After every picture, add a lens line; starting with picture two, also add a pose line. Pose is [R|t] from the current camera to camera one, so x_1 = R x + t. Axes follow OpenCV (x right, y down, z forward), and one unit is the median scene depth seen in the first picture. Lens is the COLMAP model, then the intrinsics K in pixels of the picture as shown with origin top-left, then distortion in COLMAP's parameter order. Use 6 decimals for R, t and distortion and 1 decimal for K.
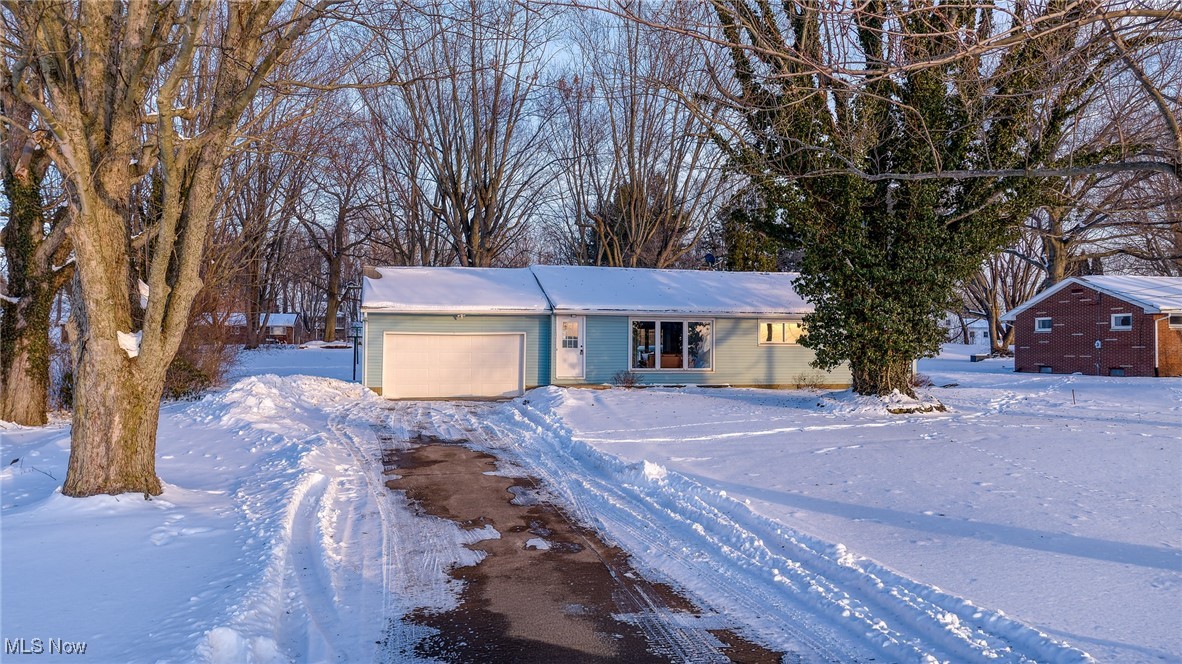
lens RADIAL K [[822.0, 0, 591.0], [0, 822.0, 332.0], [0, 0, 1]] dist [0.004363, -0.002293]
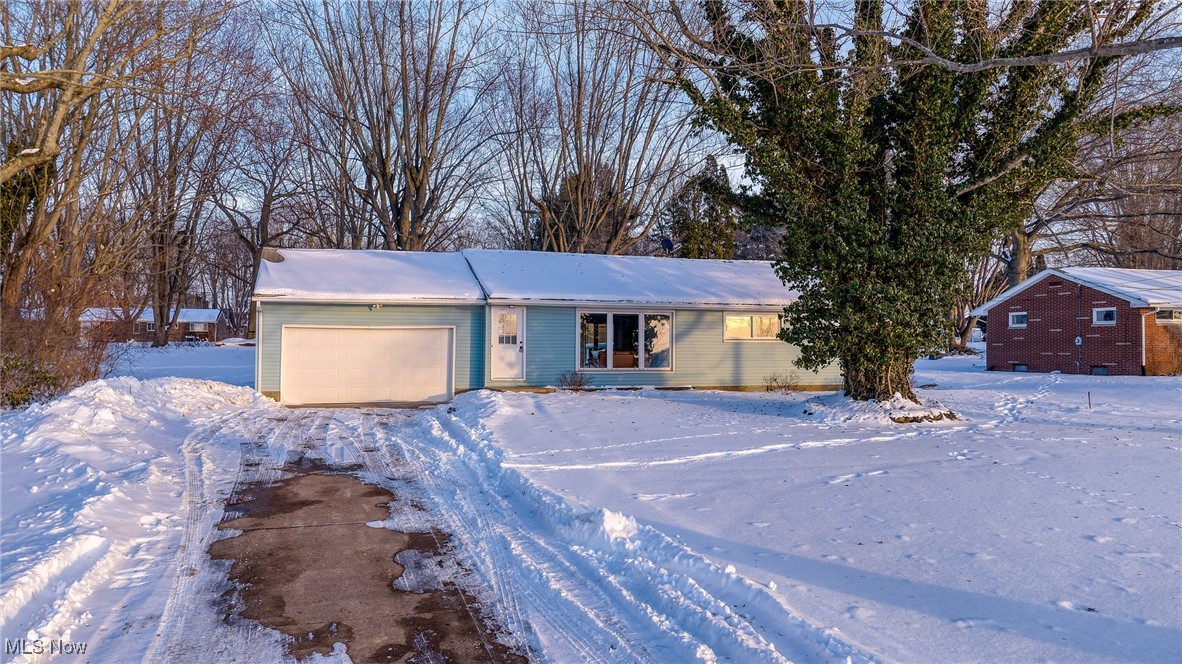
lens RADIAL K [[822.0, 0, 591.0], [0, 822.0, 332.0], [0, 0, 1]] dist [0.004363, -0.002293]
pose [[0.997818, 0.000966, 0.066012, 0.004859], [-0.001105, 0.999997, 0.002065, 0.005255], [-0.066010, -0.002134, 0.997817, 0.153859]]
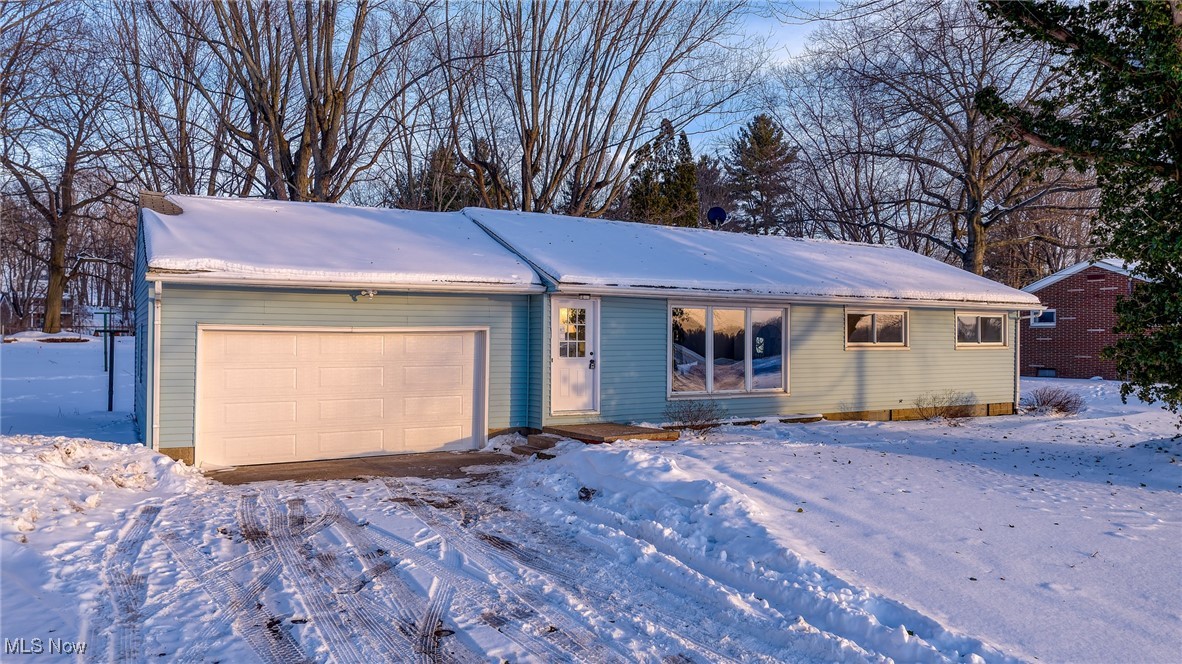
lens RADIAL K [[822.0, 0, 591.0], [0, 822.0, 332.0], [0, 0, 1]] dist [0.004363, -0.002293]
pose [[0.962684, 0.003241, 0.270607, -0.171665], [-0.007082, 0.999888, 0.013219, -0.004075], [-0.270534, -0.014642, 0.962599, 0.518155]]
